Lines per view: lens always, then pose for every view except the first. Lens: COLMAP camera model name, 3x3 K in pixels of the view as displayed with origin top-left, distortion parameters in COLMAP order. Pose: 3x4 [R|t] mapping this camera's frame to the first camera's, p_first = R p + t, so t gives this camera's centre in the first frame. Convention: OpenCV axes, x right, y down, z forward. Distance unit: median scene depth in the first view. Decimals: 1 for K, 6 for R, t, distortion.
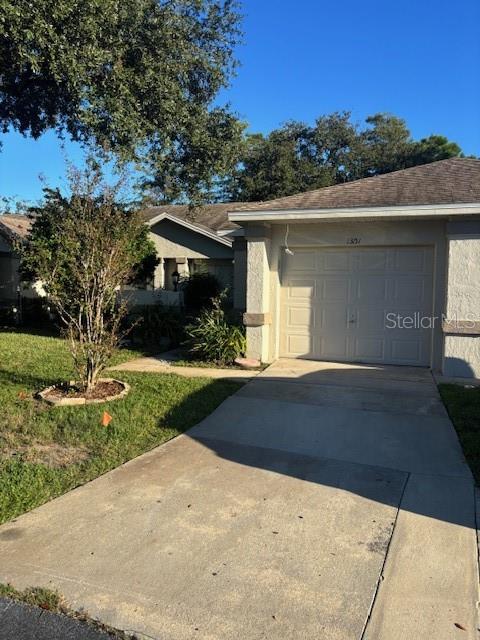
lens RADIAL K [[486.2, 0, 242.3], [0, 486.2, 320.9], [0, 0, 1]] dist [0.042797, -0.057294]
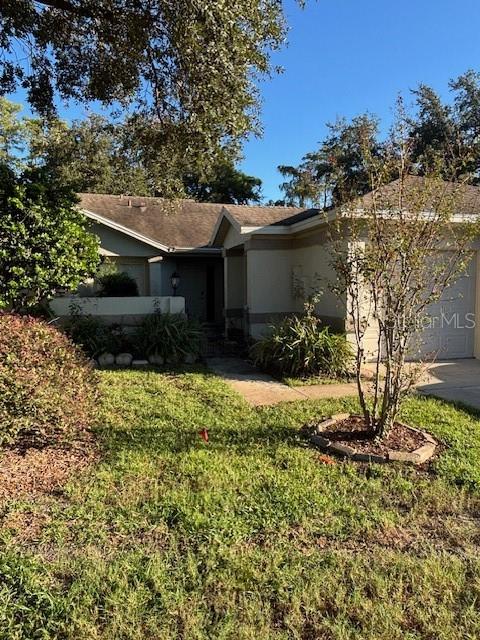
lens RADIAL K [[453.9, 0, 241.6], [0, 453.9, 321.5], [0, 0, 1]] dist [0.035777, -0.058085]
pose [[0.837966, -0.051580, 0.543279, -0.620336], [0.046969, 0.998646, 0.022367, -0.038411], [-0.543697, 0.006774, 0.839254, 0.379388]]
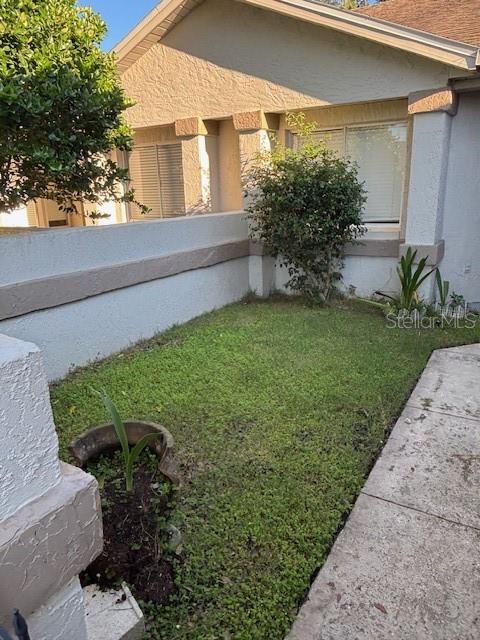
lens RADIAL K [[453.9, 0, 240.3], [0, 453.9, 317.7], [0, 0, 1]] dist [0.035777, -0.058085]
pose [[0.967397, 0.025491, -0.251978, -0.085842], [0.029338, 0.976945, 0.211465, -0.105892], [0.251559, -0.211963, 0.944346, 1.247009]]
